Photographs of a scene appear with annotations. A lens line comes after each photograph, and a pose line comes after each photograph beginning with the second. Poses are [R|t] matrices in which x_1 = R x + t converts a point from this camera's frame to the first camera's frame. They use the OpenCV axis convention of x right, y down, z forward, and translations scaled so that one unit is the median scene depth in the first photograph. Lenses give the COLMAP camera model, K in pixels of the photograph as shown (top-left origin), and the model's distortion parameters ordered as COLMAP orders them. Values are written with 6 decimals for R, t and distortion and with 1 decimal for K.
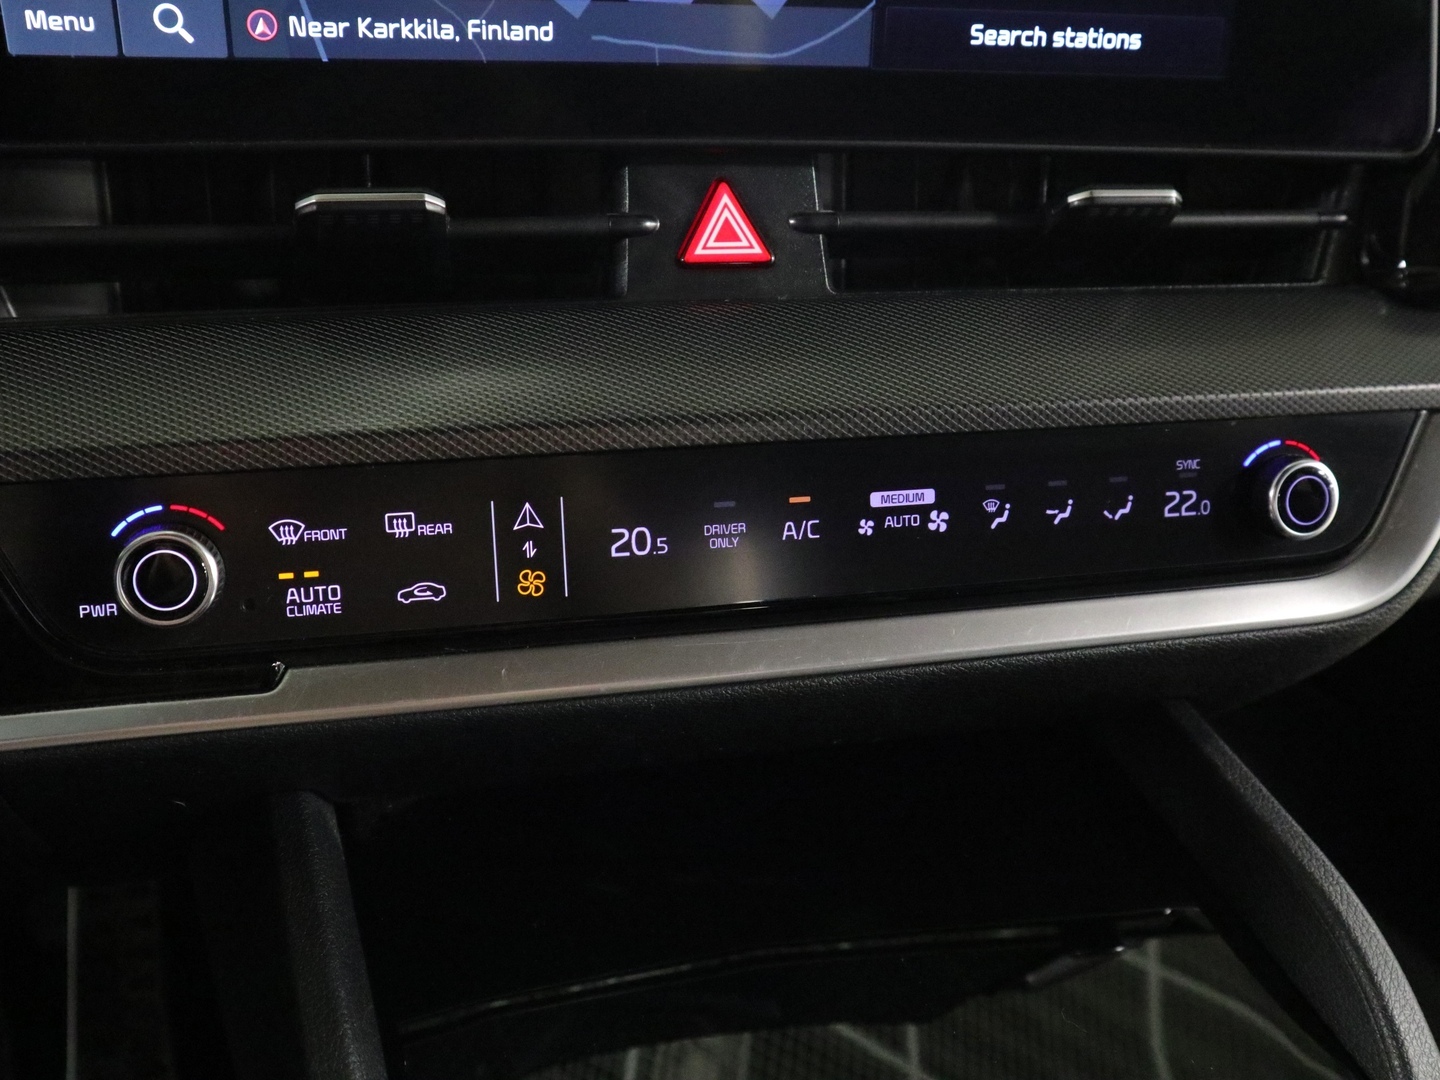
lens RADIAL K [[1296.3, 0, 712.3], [0, 1296.3, 542.9], [0, 0, 1]] dist [-0.055606, 0.063971]
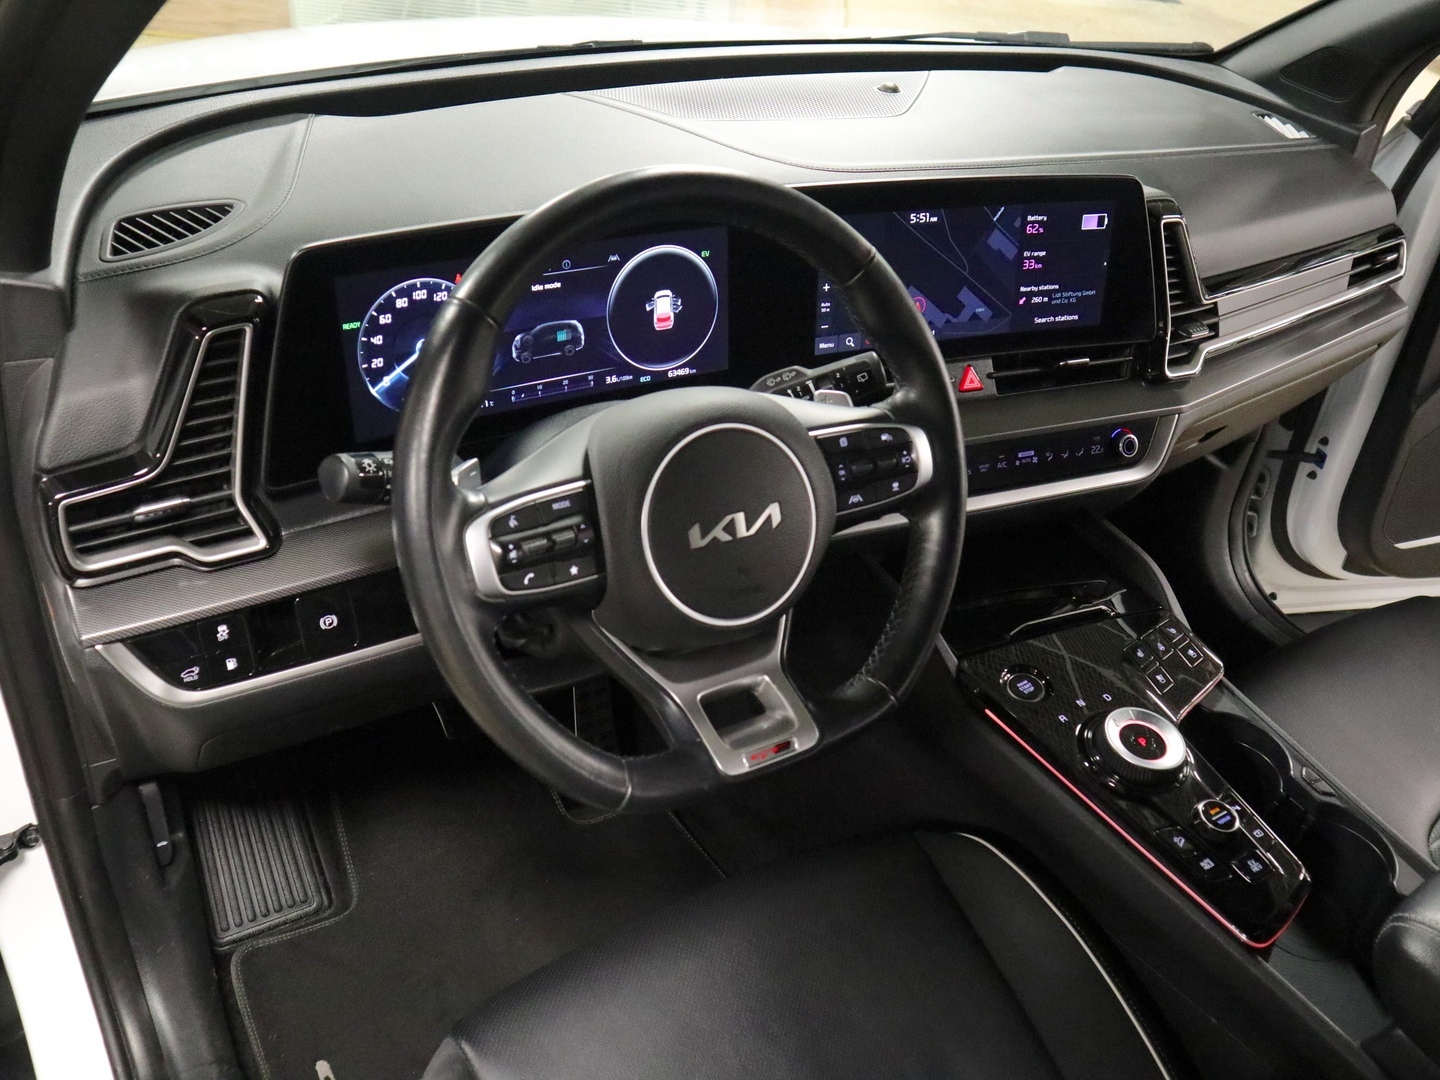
lens RADIAL K [[1182.4, 0, 722.7], [0, 1182.4, 538.5], [0, 0, 1]] dist [-0.086913, -0.015944]
pose [[0.983592, -0.084805, 0.159234, -1.214867], [0.076498, 0.995404, 0.057603, -0.053844], [-0.163387, -0.044477, 0.985559, -2.069314]]
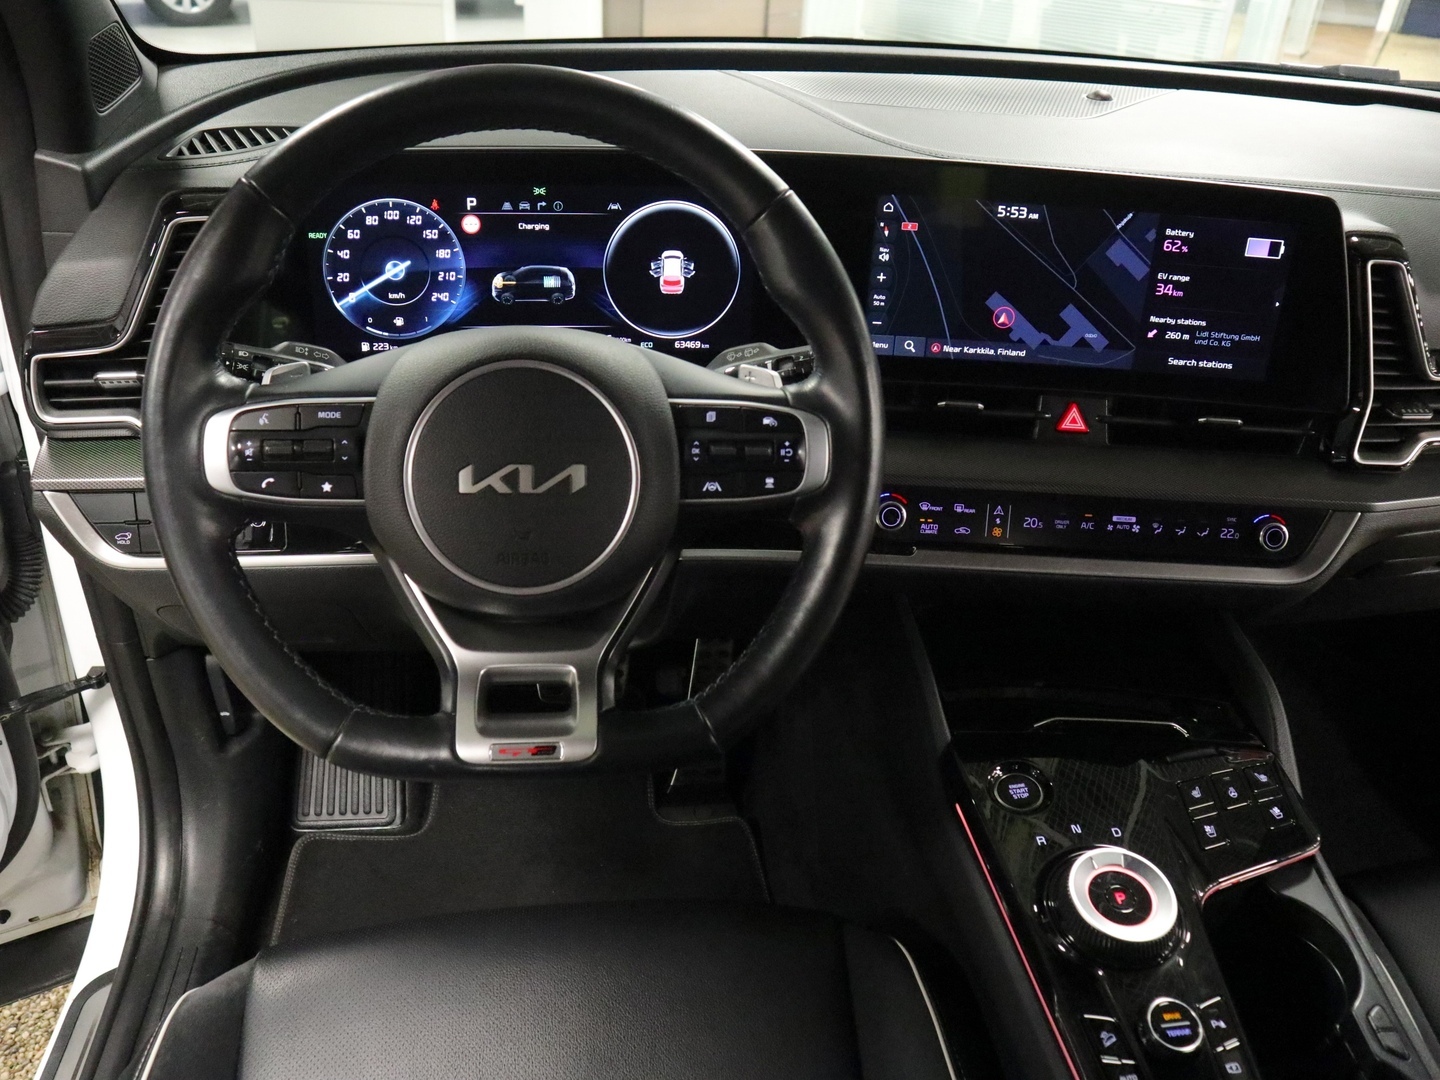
lens RADIAL K [[1095.9, 0, 724.9], [0, 1095.9, 539.4], [0, 0, 1]] dist [-0.106938, 0.040803]
pose [[0.968724, 0.123464, -0.215246, -0.194493], [-0.120674, 0.992349, 0.026107, 0.055581], [0.216823, 0.000684, 0.976211, -1.570343]]
